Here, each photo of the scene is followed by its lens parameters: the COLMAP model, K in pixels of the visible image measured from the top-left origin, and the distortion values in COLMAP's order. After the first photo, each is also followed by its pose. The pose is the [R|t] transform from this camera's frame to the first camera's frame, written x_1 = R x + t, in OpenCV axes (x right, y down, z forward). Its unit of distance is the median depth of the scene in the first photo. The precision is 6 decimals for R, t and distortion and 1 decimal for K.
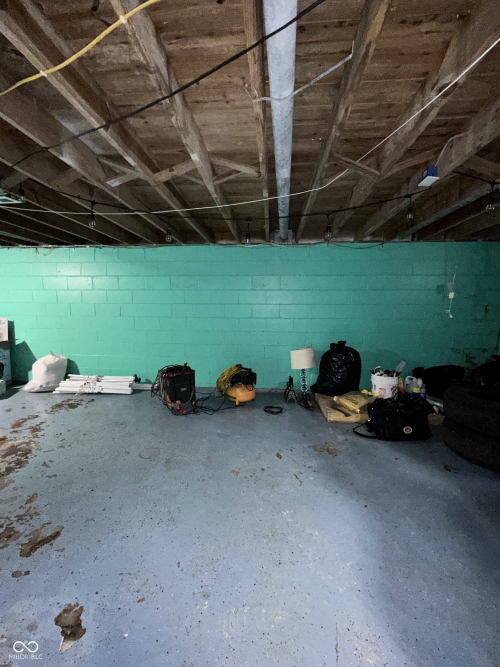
lens RADIAL K [[266.2, 0, 250.0], [0, 266.2, 333.5], [0, 0, 1]] dist [-0.003164, 0.000717]
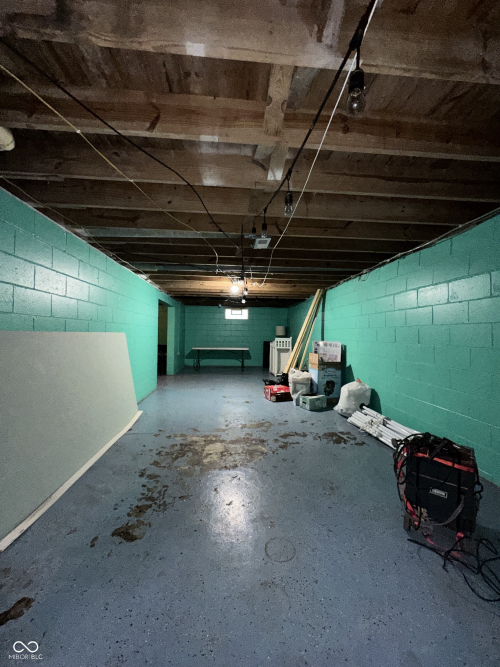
lens RADIAL K [[266.2, 0, 250.0], [0, 266.2, 333.5], [0, 0, 1]] dist [-0.003164, 0.000717]
pose [[0.165660, -0.006347, -0.986163, 0.163091], [-0.105596, 0.994116, -0.024137, -0.031601], [0.980513, 0.108134, 0.164015, 0.498547]]
